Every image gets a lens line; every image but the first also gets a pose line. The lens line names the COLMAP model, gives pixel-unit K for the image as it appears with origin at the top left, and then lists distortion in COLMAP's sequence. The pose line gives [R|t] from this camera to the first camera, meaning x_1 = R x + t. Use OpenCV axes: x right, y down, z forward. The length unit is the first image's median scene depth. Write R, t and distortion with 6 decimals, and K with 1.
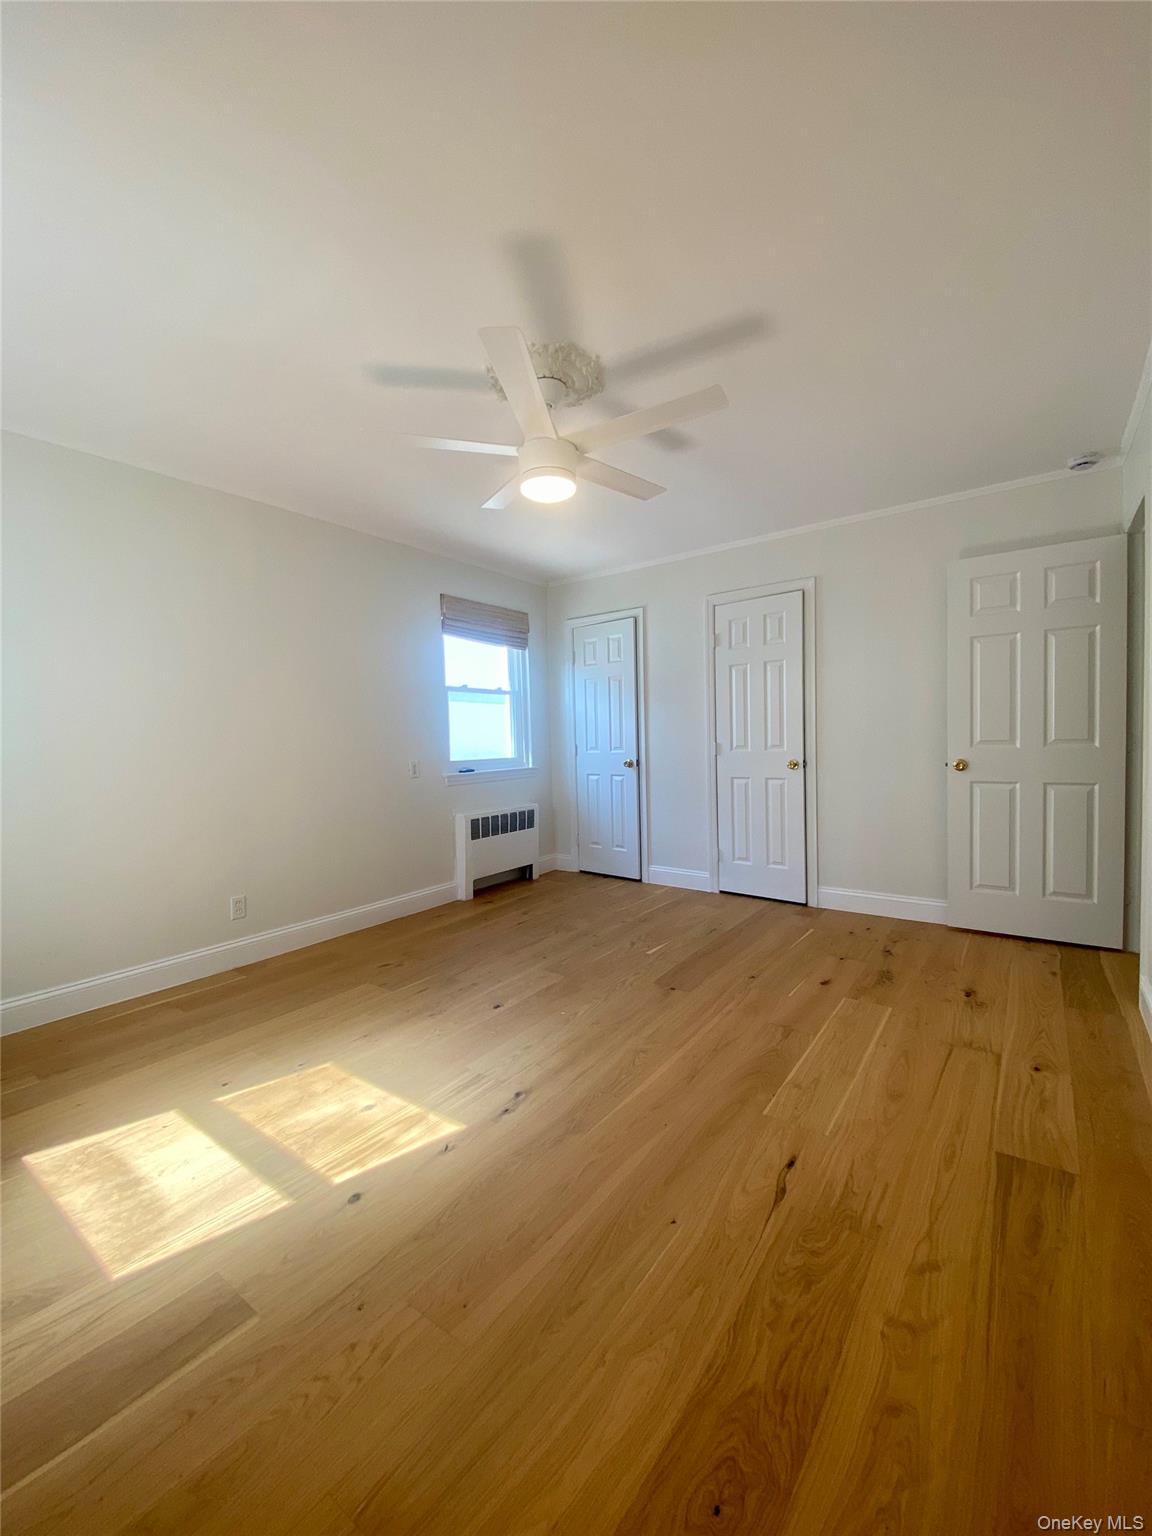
lens RADIAL K [[625.3, 0, 577.0], [0, 625.3, 761.1], [0, 0, 1]] dist [0.032340, -0.023188]
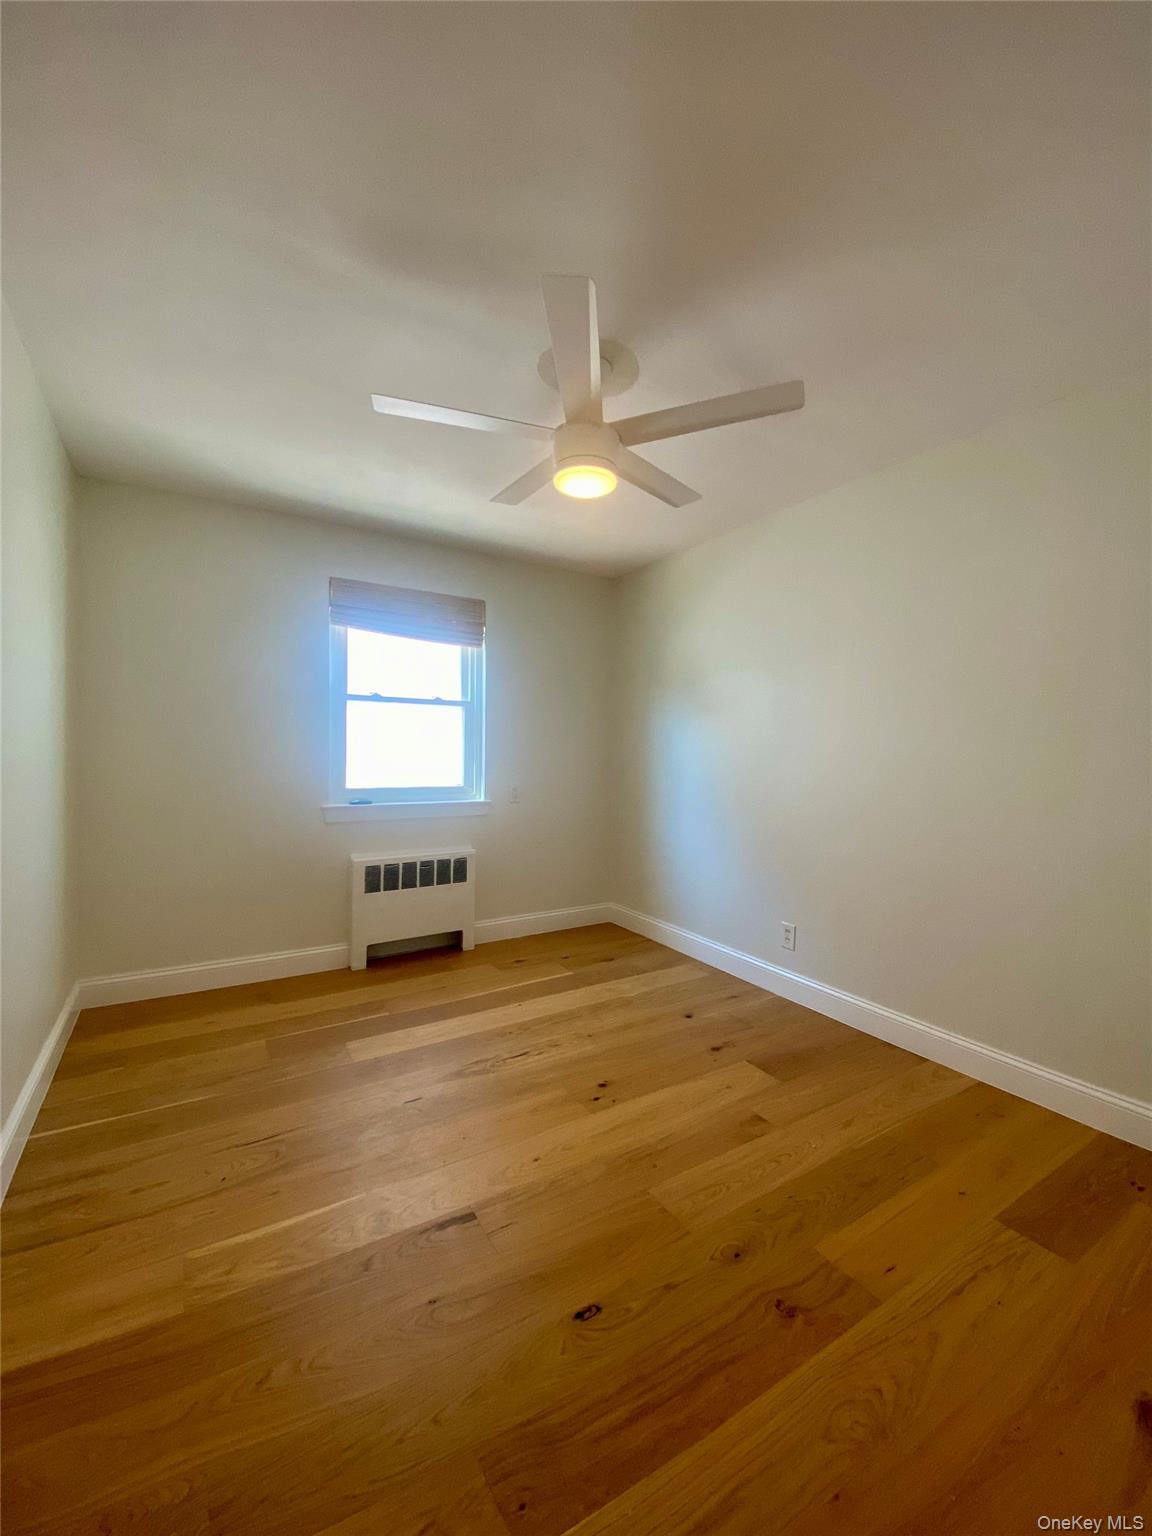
lens RADIAL K [[625.3, 0, 577.0], [0, 625.3, 761.1], [0, 0, 1]] dist [0.032340, -0.023188]
pose [[0.930728, 0.048495, -0.362484, 0.420929], [-0.054165, 0.998517, -0.005489, -0.055321], [0.361680, 0.024743, 0.931974, 0.453196]]
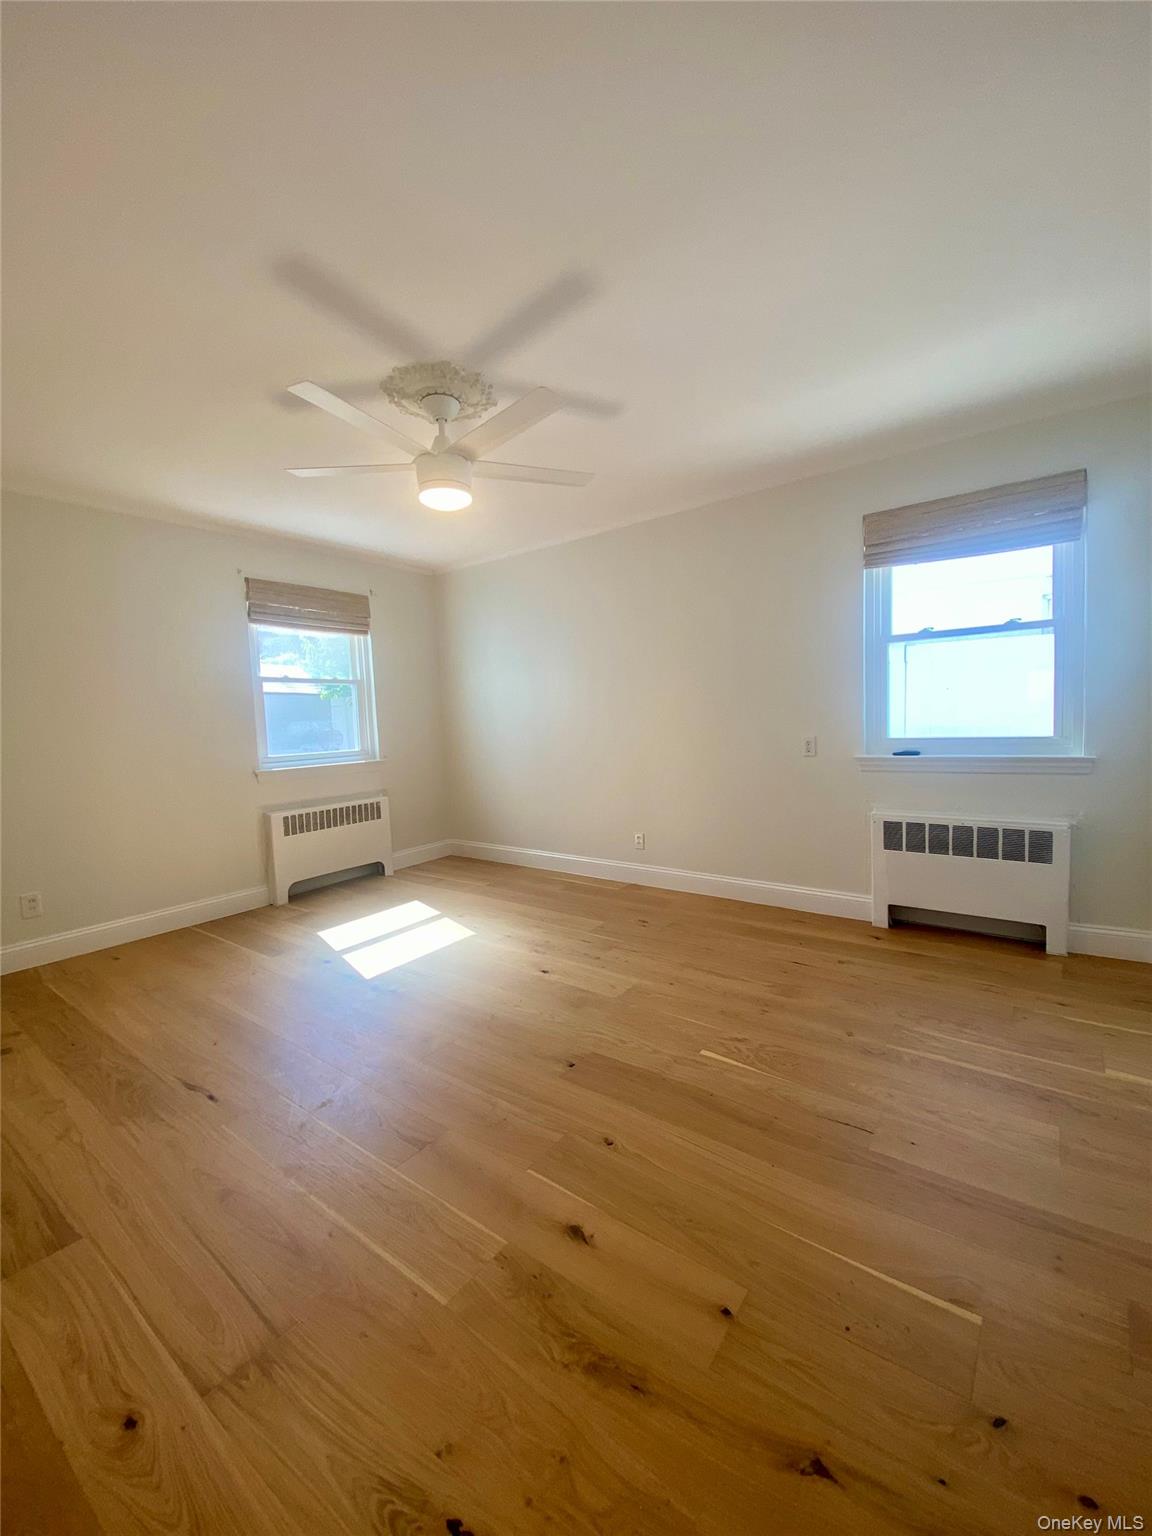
lens RADIAL K [[625.3, 0, 577.0], [0, 625.3, 761.1], [0, 0, 1]] dist [0.032340, -0.023188]
pose [[-0.022223, 0.100934, -0.994645, 0.664901], [0.002215, 0.994893, 0.100909, -0.060275], [0.999751, 0.000039, -0.022333, 0.782346]]
